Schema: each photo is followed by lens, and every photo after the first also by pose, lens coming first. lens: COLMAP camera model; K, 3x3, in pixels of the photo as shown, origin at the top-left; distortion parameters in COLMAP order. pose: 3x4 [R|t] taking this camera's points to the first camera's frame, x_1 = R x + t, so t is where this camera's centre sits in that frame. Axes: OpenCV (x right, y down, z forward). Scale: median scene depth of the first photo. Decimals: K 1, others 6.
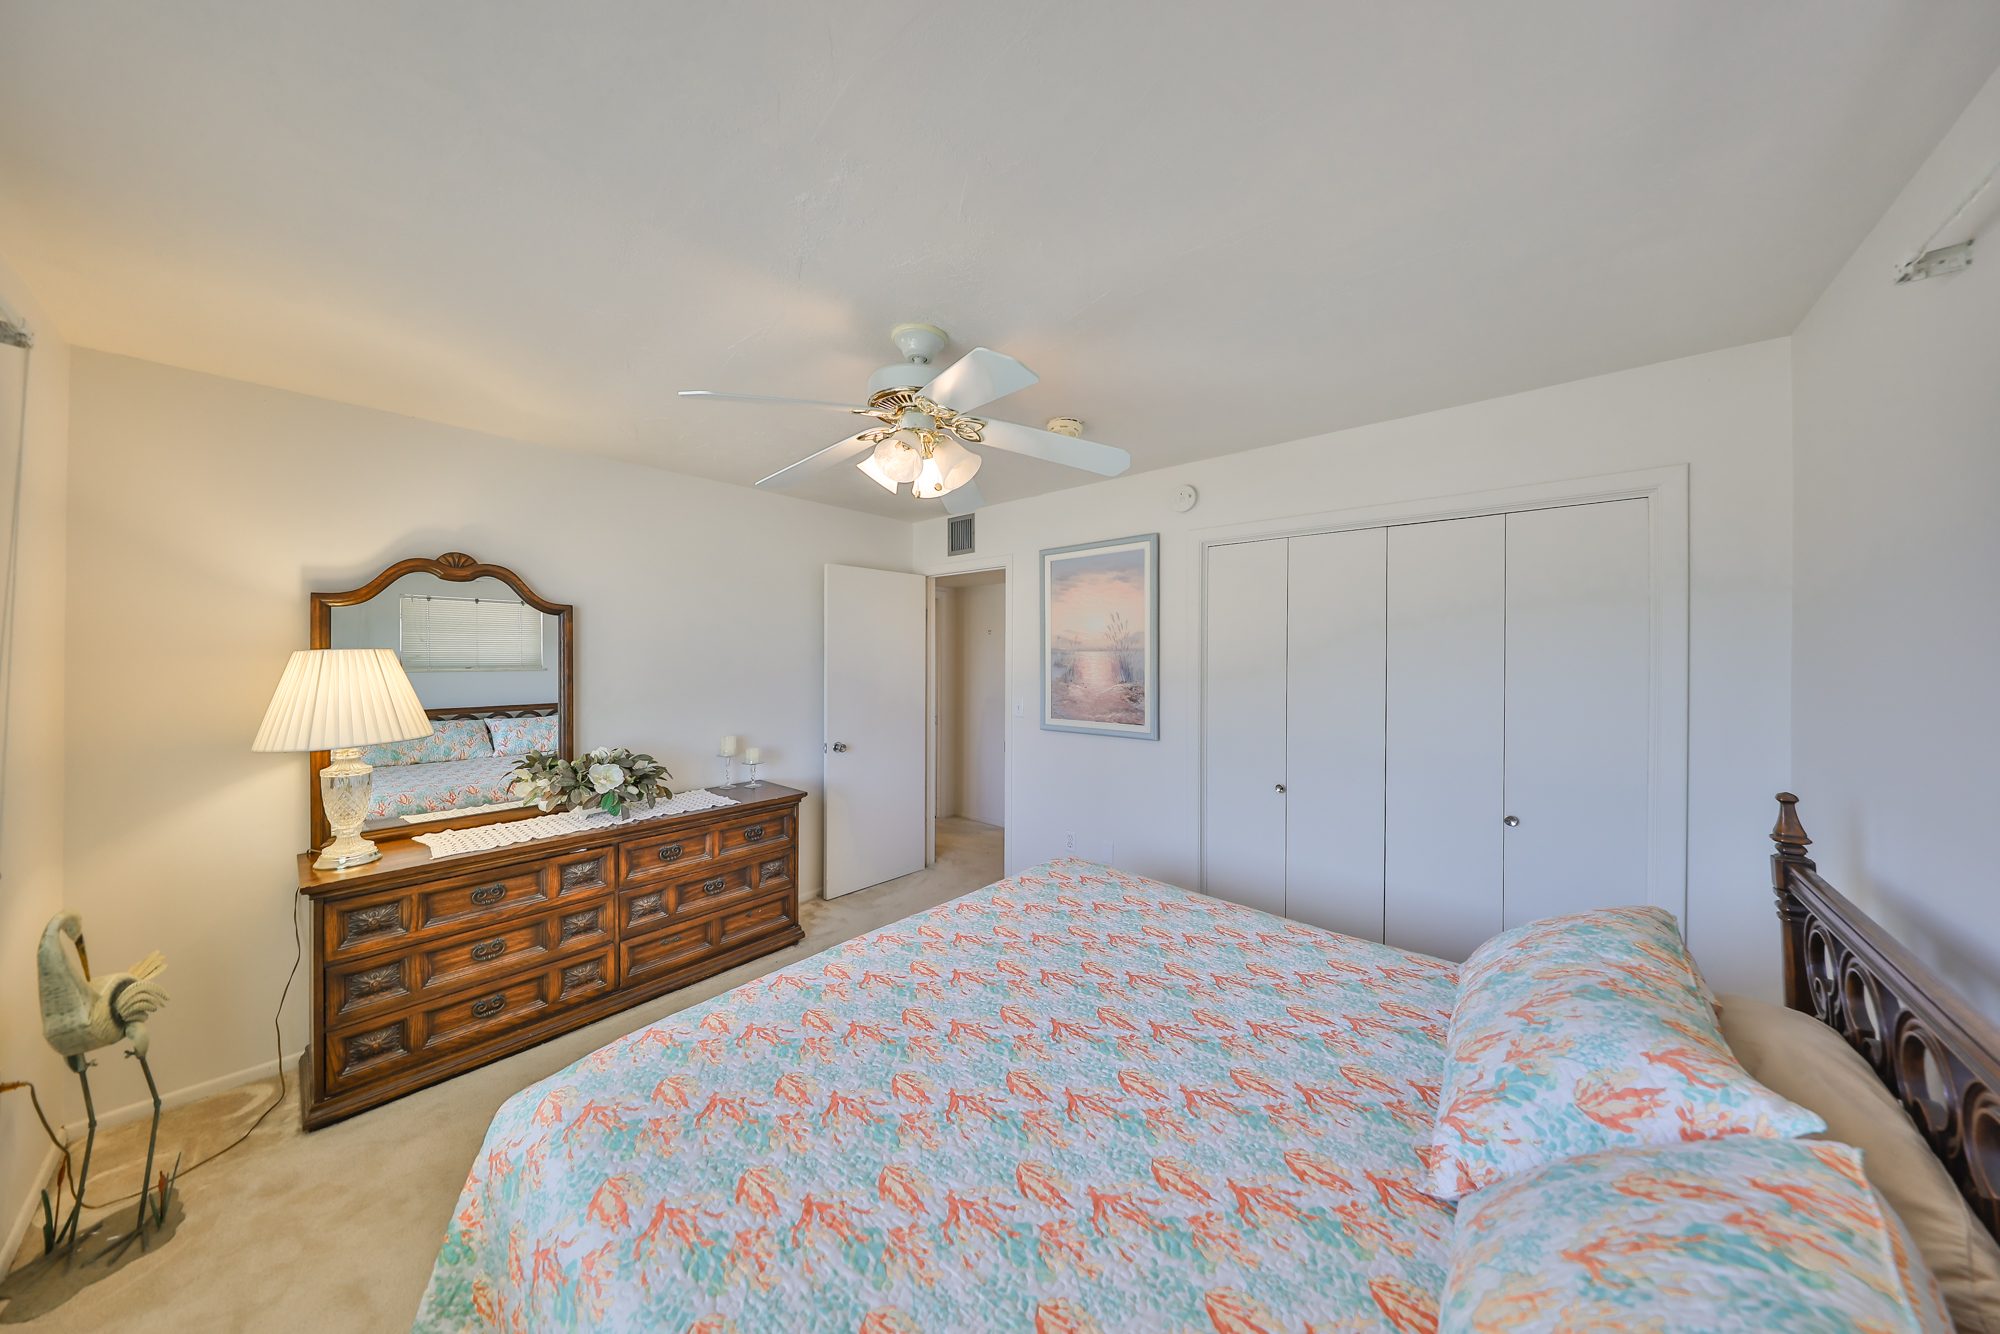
lens RADIAL K [[619.8, 0, 1007.7], [0, 619.8, 654.3], [0, 0, 1]] dist [-0.004810, 0.001142]
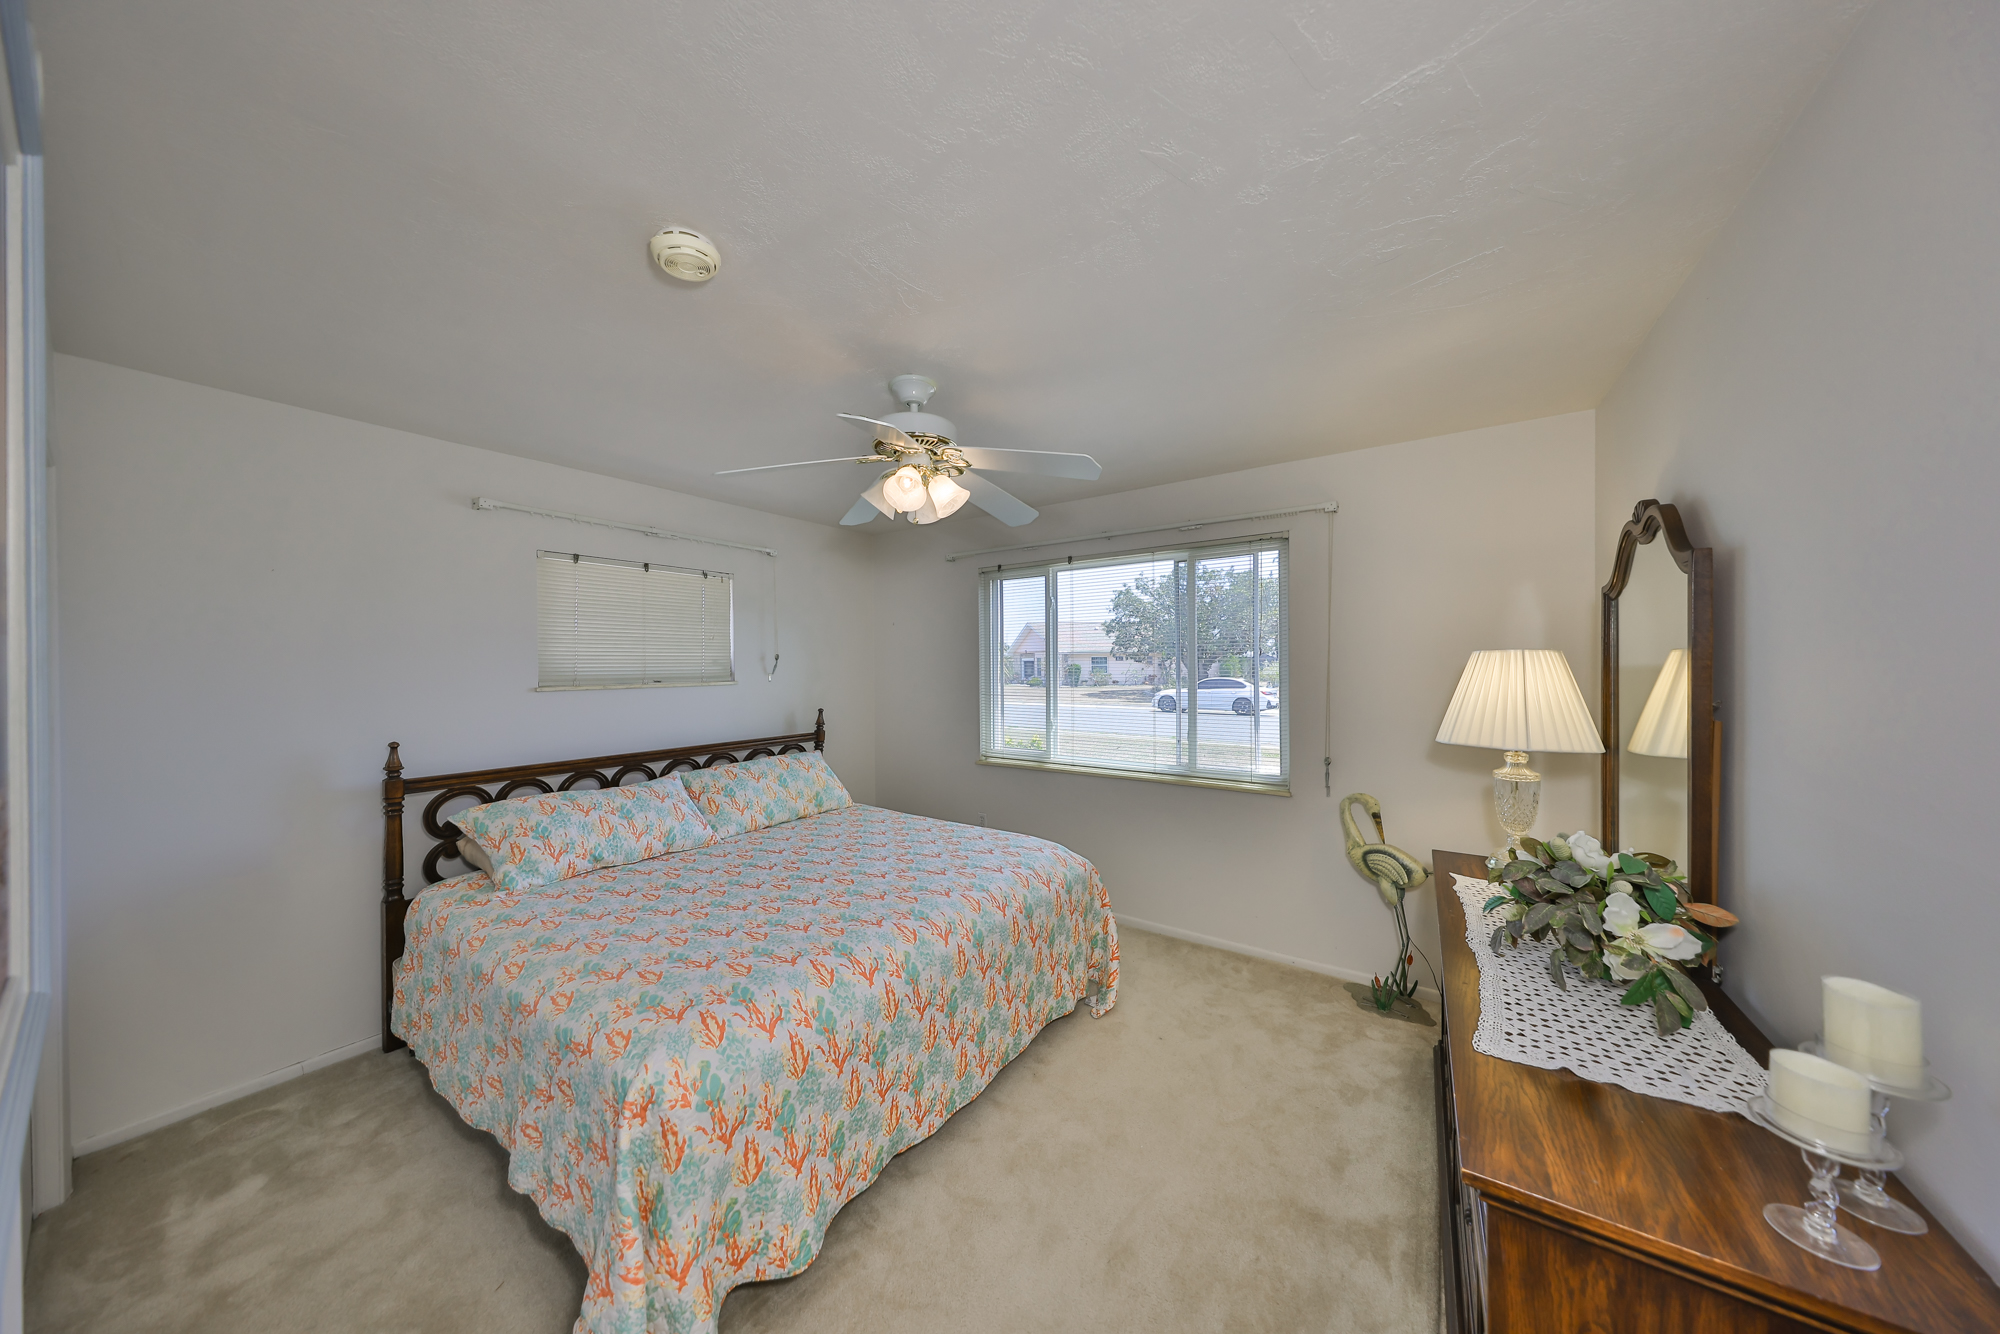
lens RADIAL K [[619.8, 0, 1005.4], [0, 619.8, 670.3], [0, 0, 1]] dist [-0.004810, 0.001142]
pose [[-0.991430, 0.001640, -0.130629, -0.140863], [0.001151, 0.999992, 0.003821, 0.016621], [0.130634, 0.003638, -0.991424, 1.953370]]
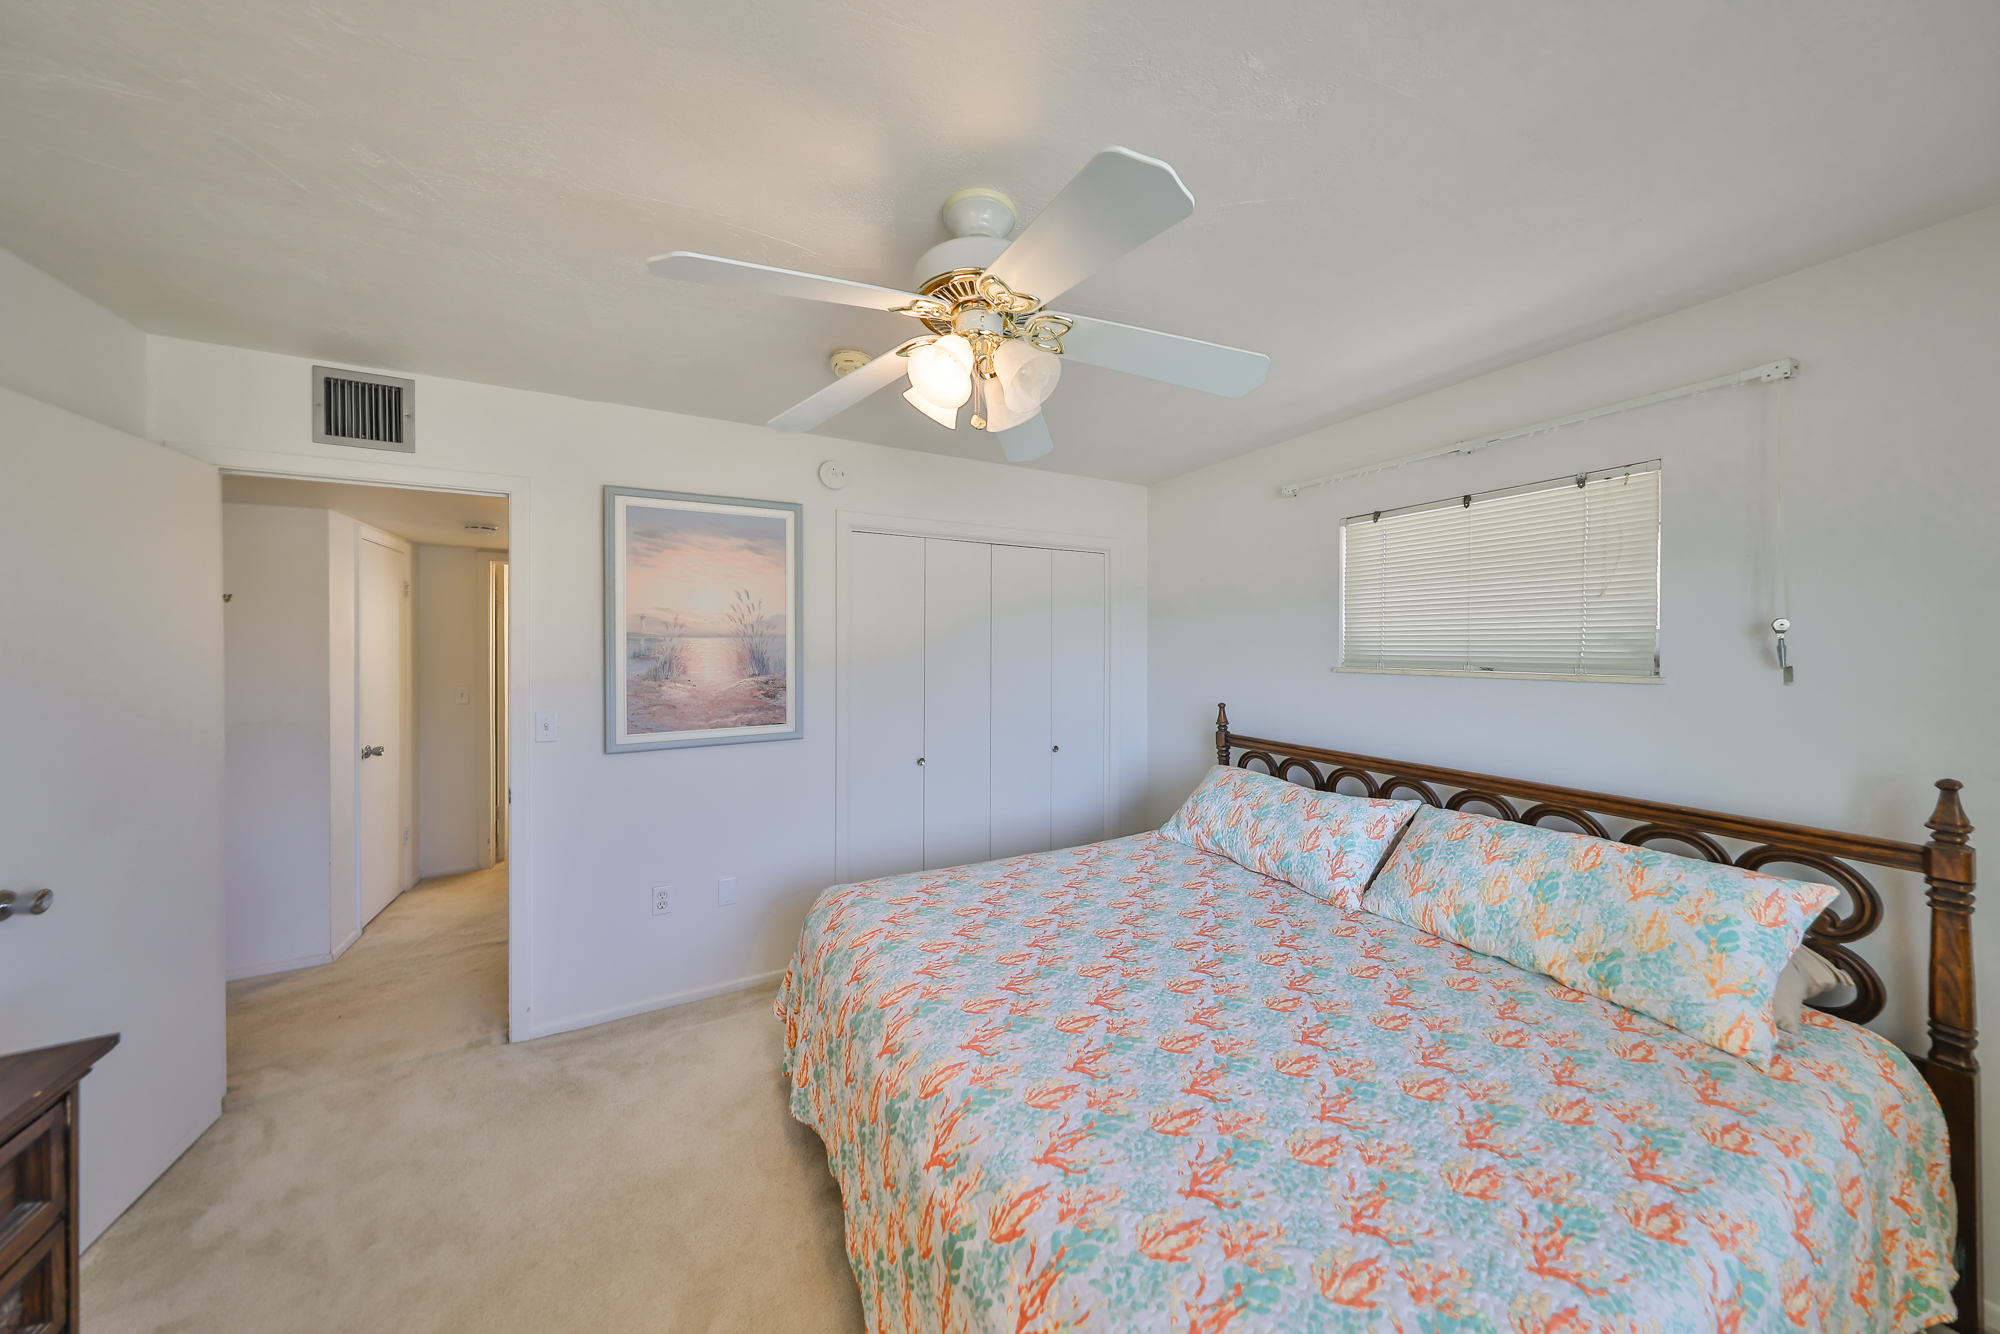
lens RADIAL K [[619.8, 0, 1006.2], [0, 619.8, 649.4], [0, 0, 1]] dist [-0.004810, 0.001142]
pose [[0.355394, -0.015522, 0.934588, -0.740891], [0.002429, 0.999874, 0.015683, -0.001938], [-0.934714, -0.003303, 0.355387, 0.633616]]
